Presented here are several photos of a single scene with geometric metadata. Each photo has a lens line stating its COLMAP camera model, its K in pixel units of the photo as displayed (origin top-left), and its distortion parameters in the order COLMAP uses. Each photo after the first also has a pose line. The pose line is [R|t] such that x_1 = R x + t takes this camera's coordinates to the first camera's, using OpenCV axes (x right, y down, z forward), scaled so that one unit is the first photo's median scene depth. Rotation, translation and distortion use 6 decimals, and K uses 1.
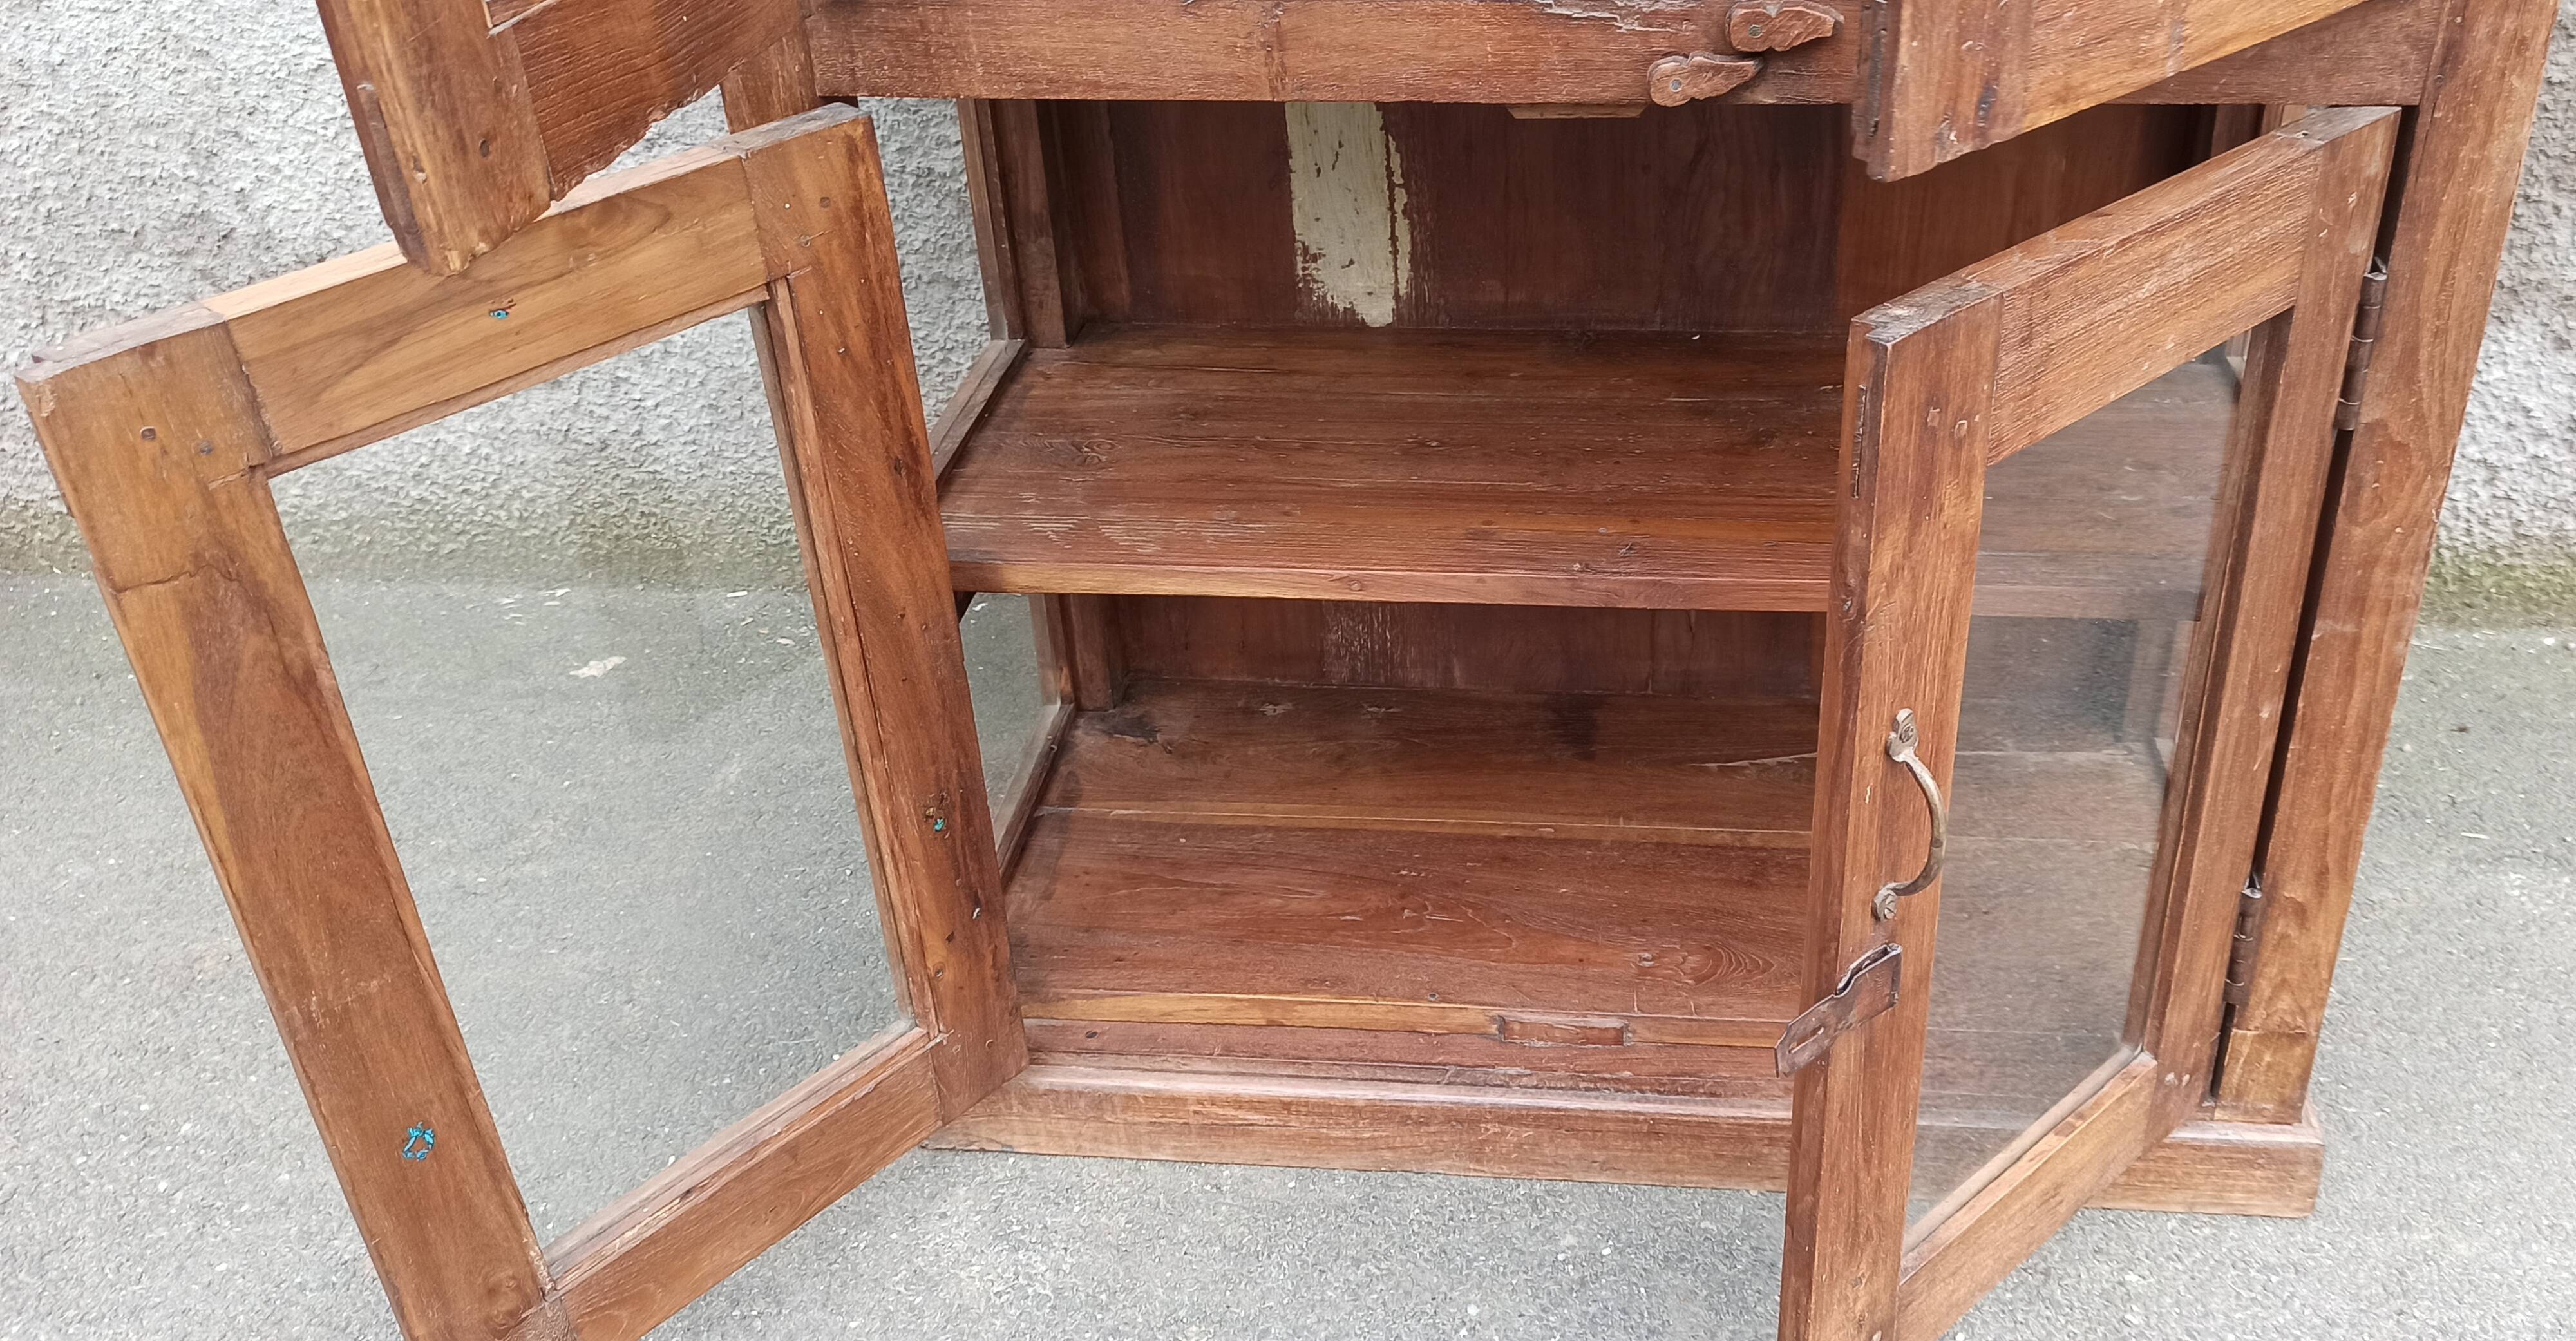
lens RADIAL K [[2141.8, 0, 1433.0], [0, 2141.8, 662.2], [0, 0, 1]] dist [0.065609, -0.062338]
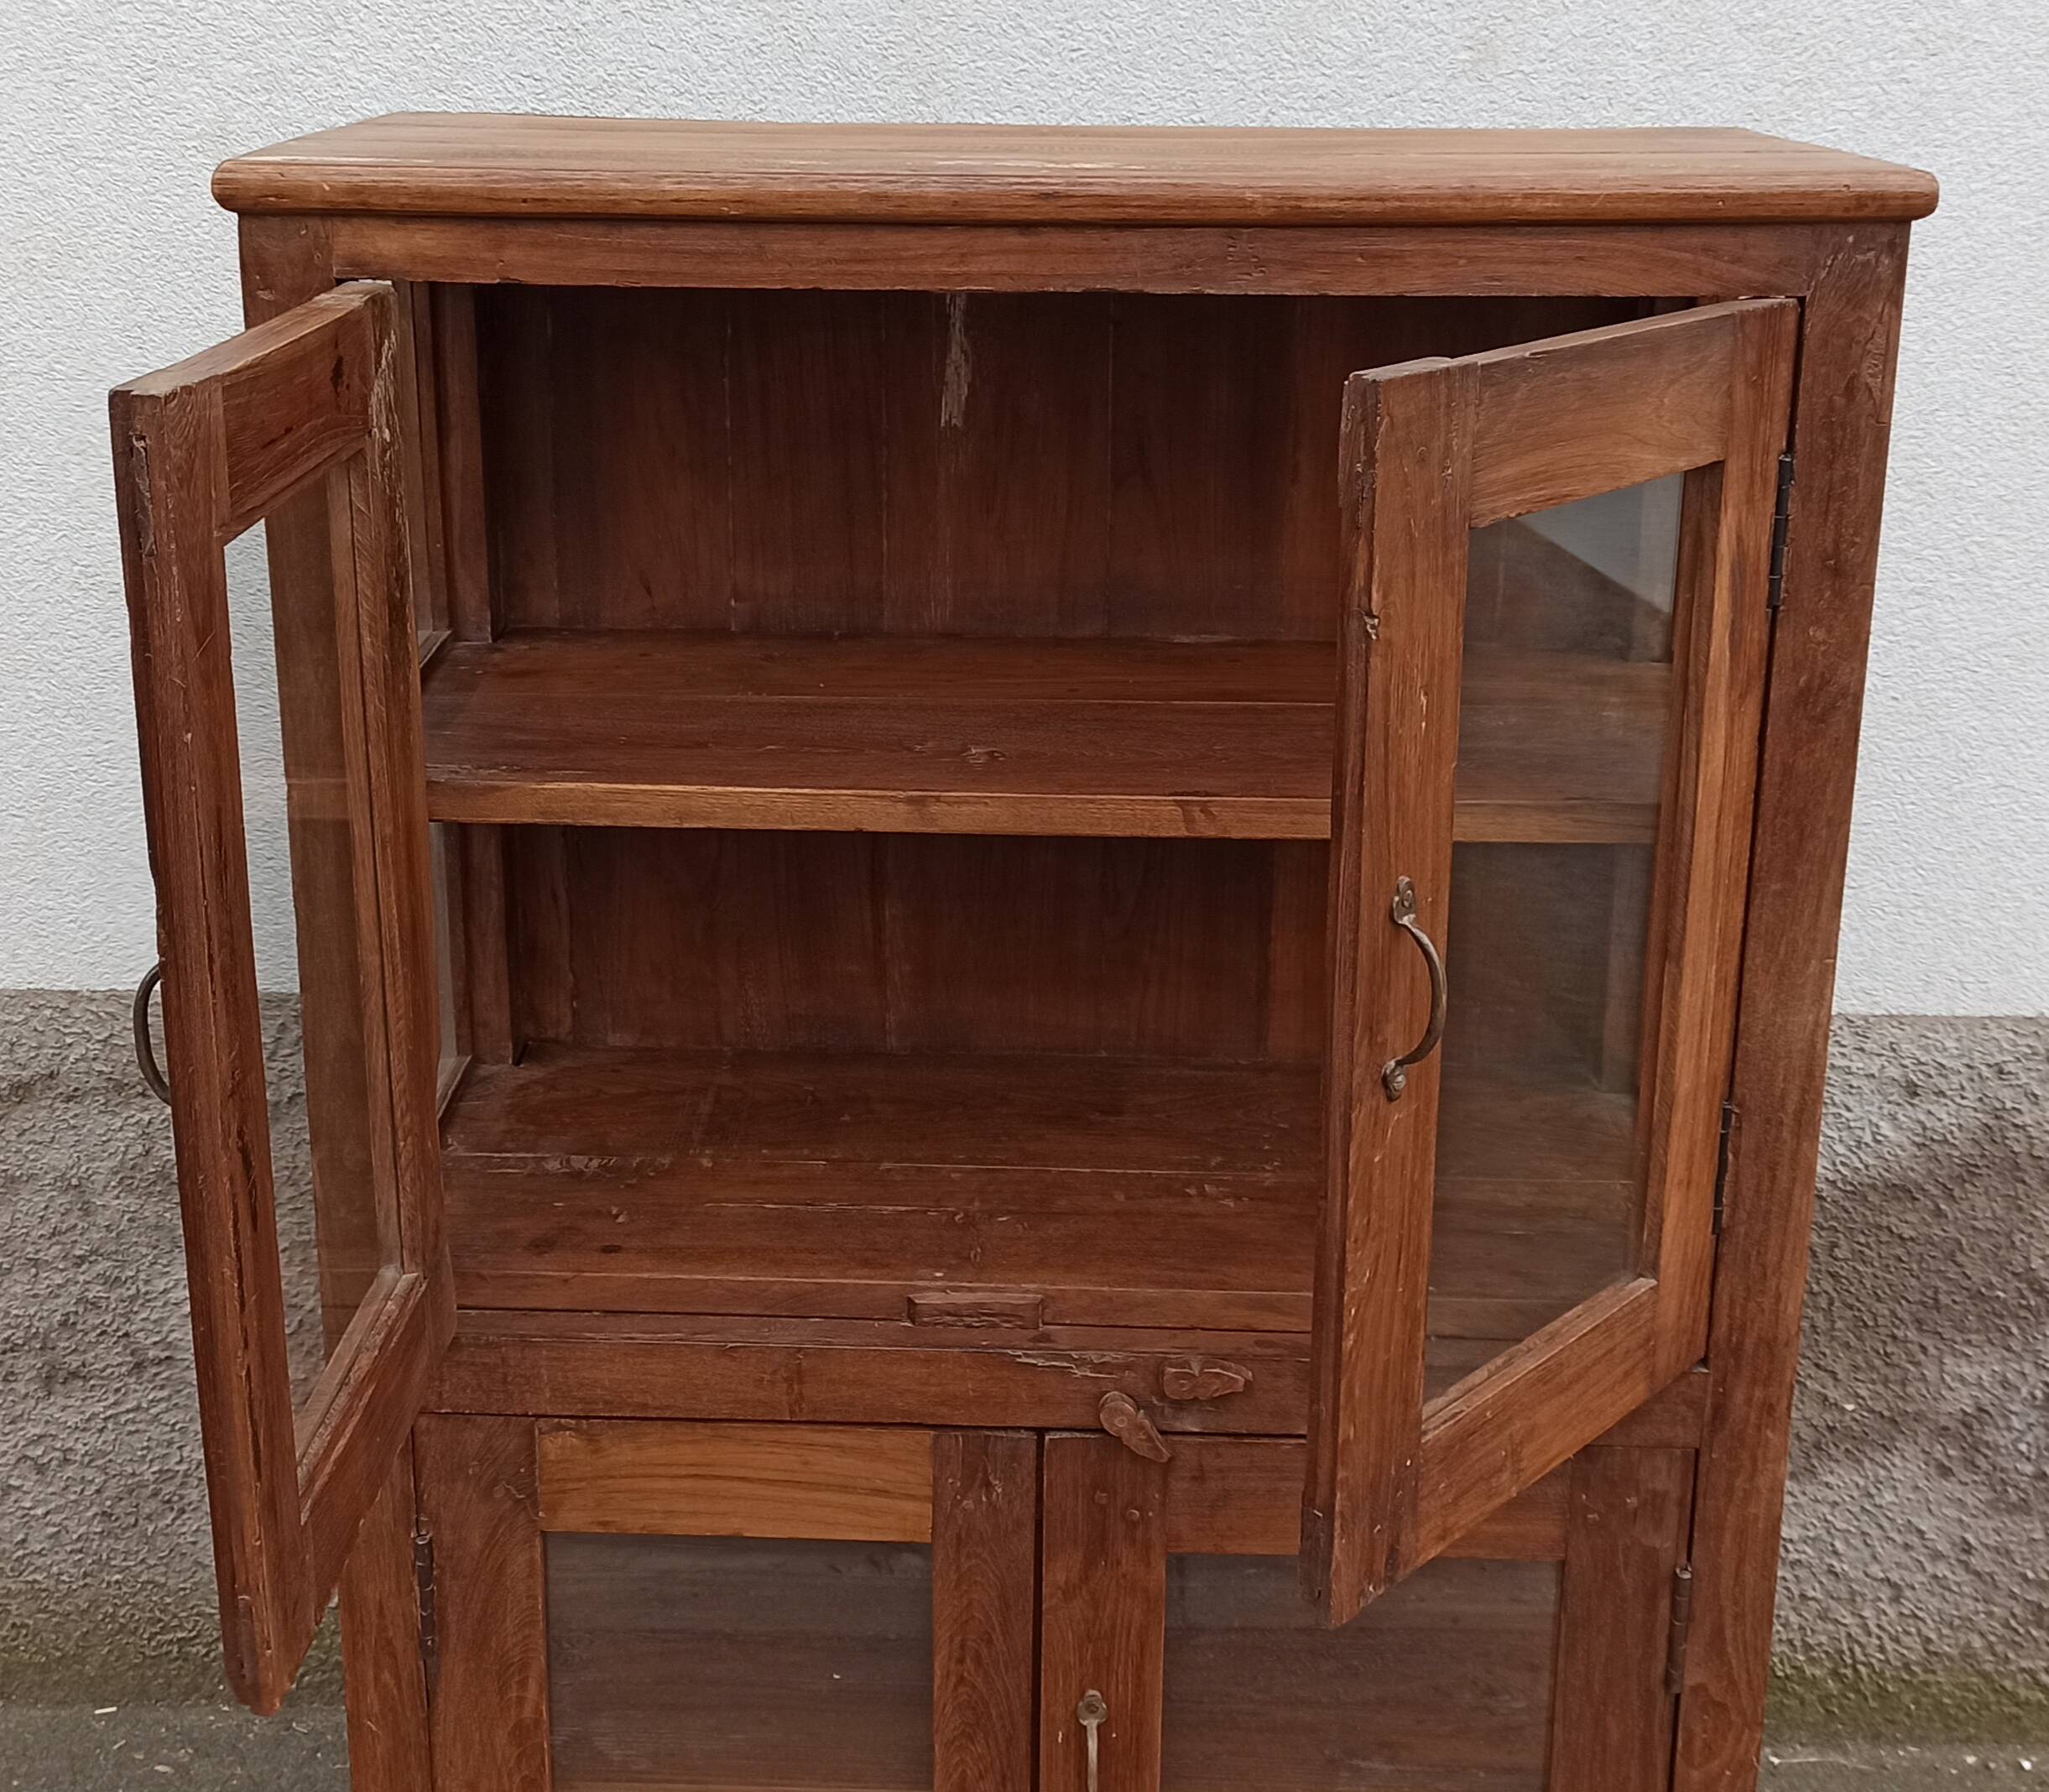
lens RADIAL K [[2878.6, 0, 969.3], [0, 2878.6, 872.9], [0, 0, 1]] dist [0.046745, 0.000000]
pose [[0.996830, 0.013969, 0.078330, -0.082139], [0.004300, 0.973571, -0.228343, -0.147289], [-0.079450, 0.227956, 0.970425, -0.511184]]
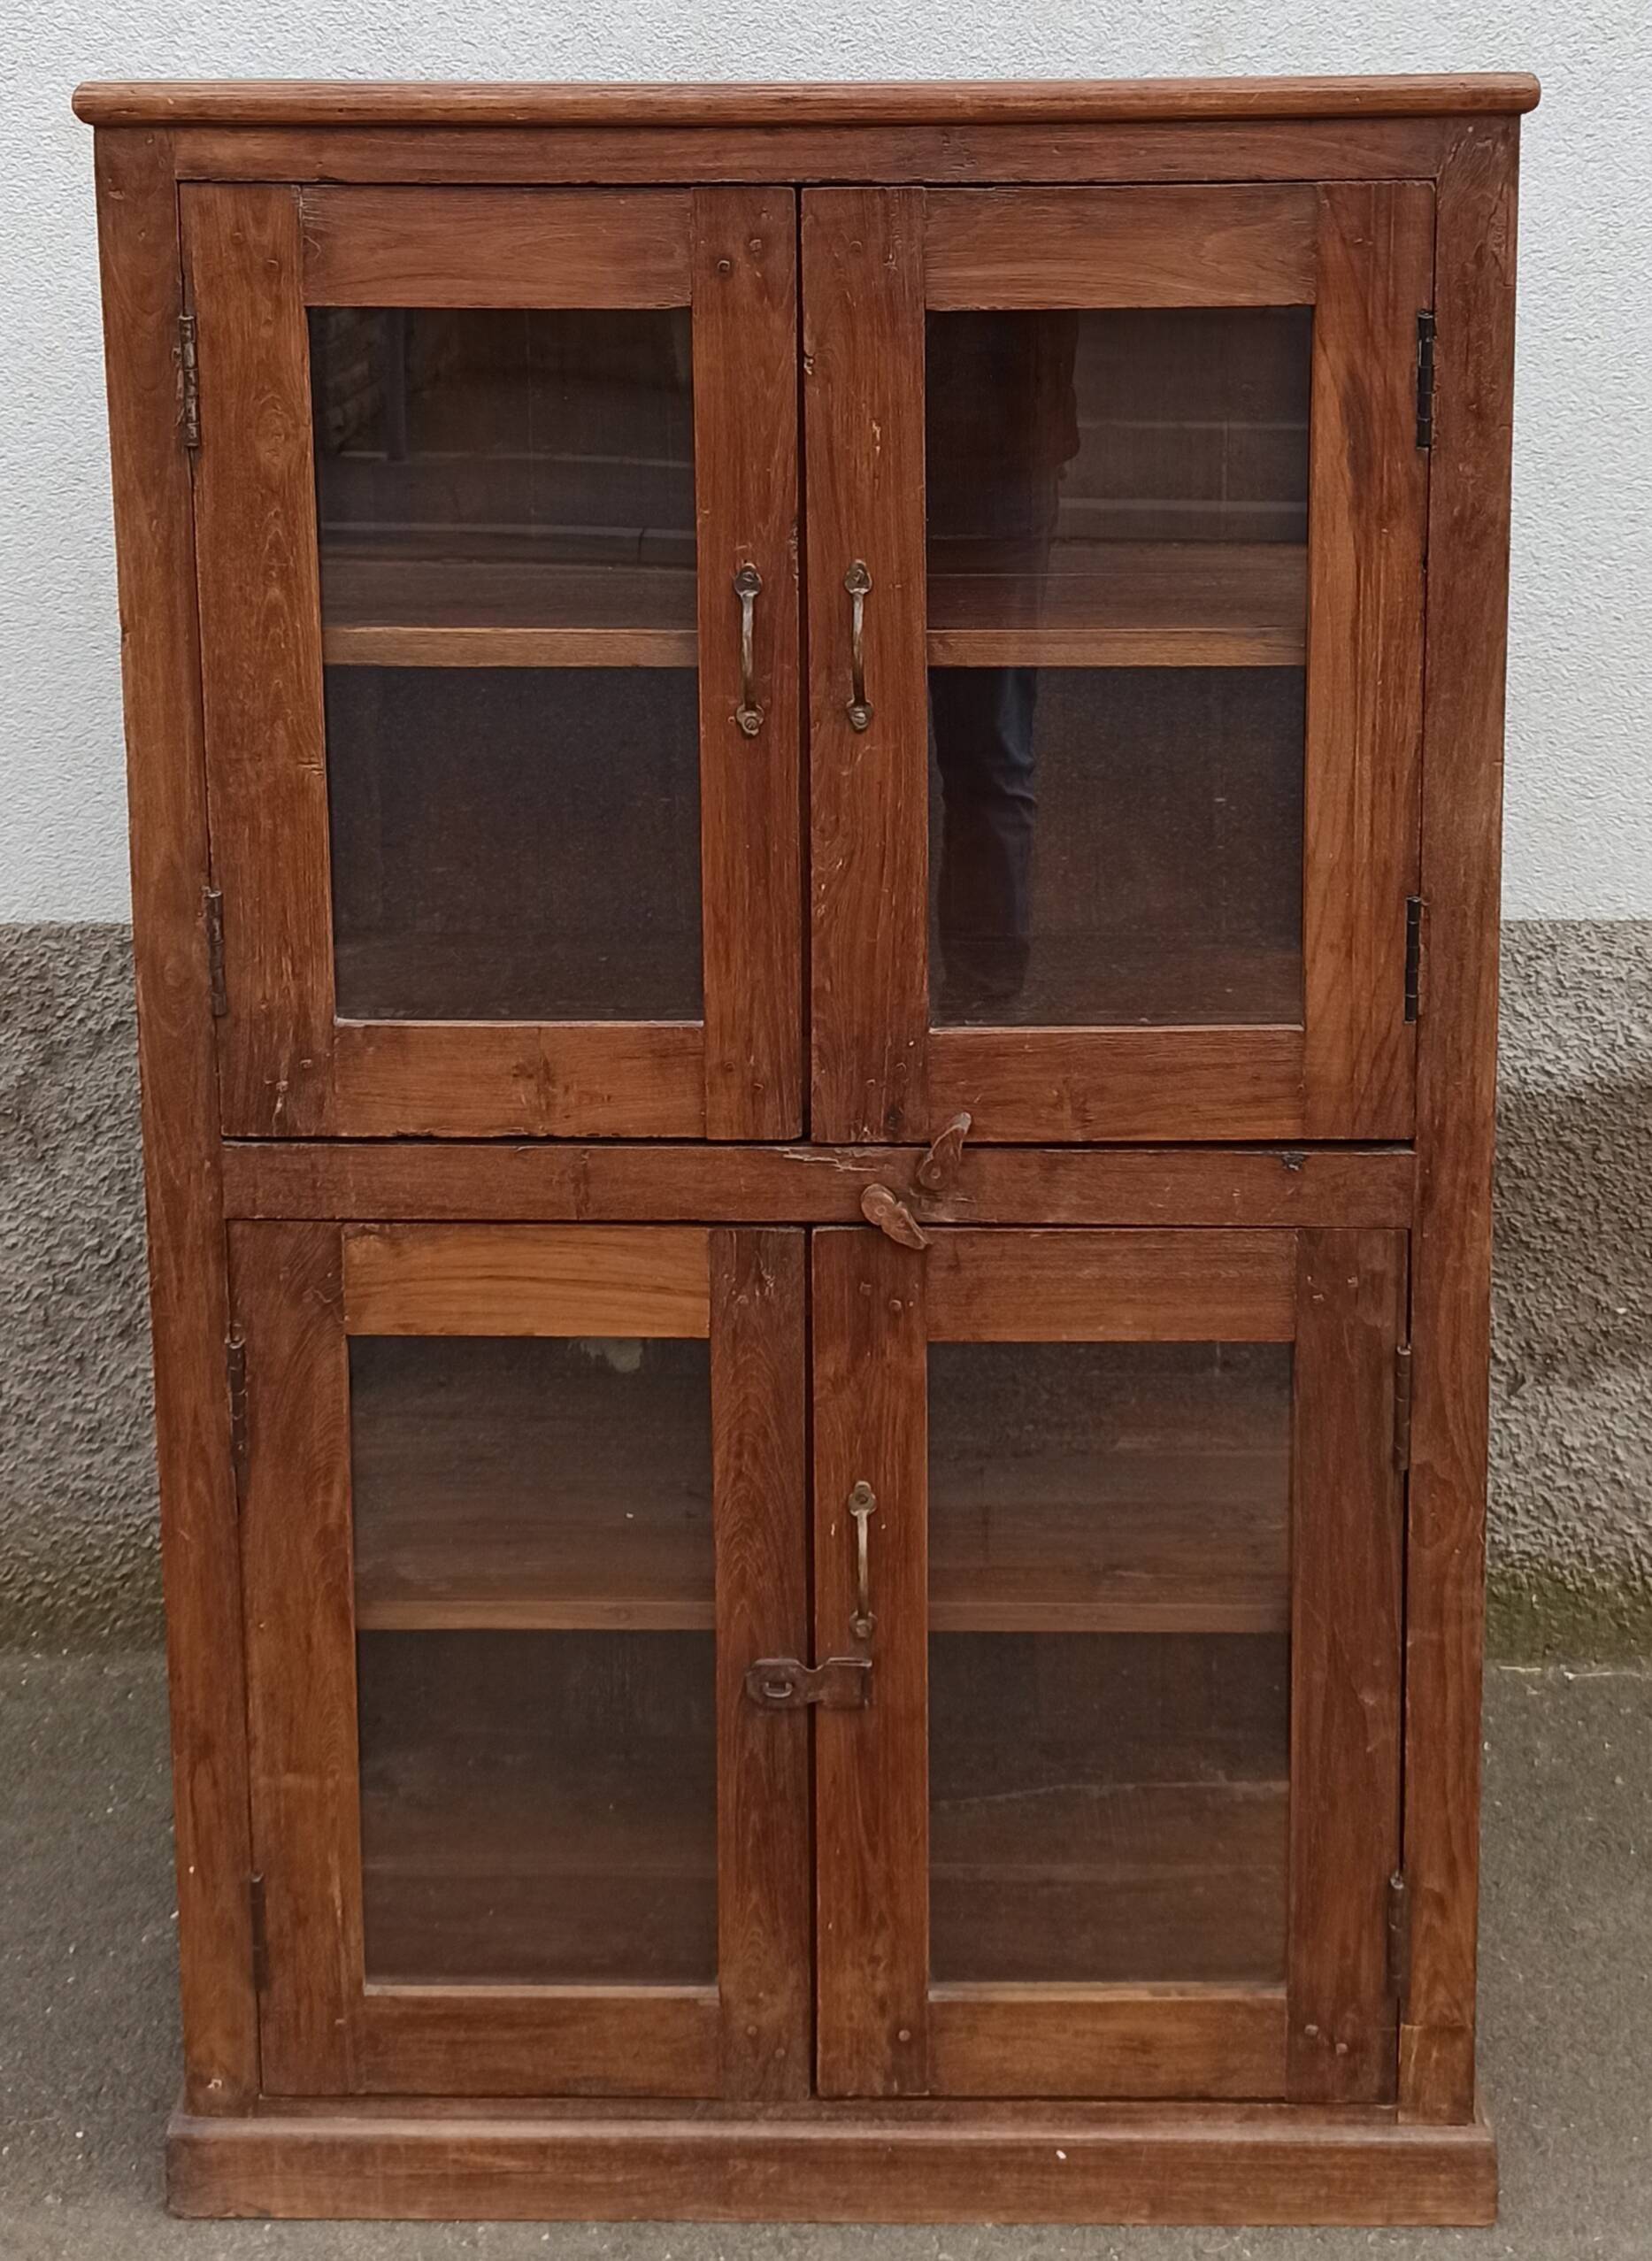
lens RADIAL K [[3046.0, 0, 866.1], [0, 3046.0, 589.3], [0, 0, 1]] dist [0.037580, 0.000000]
pose [[0.996104, 0.011516, 0.087432, -0.051708], [0.021546, 0.929608, -0.367918, 0.055570], [-0.085514, 0.368369, 0.925739, -0.689432]]
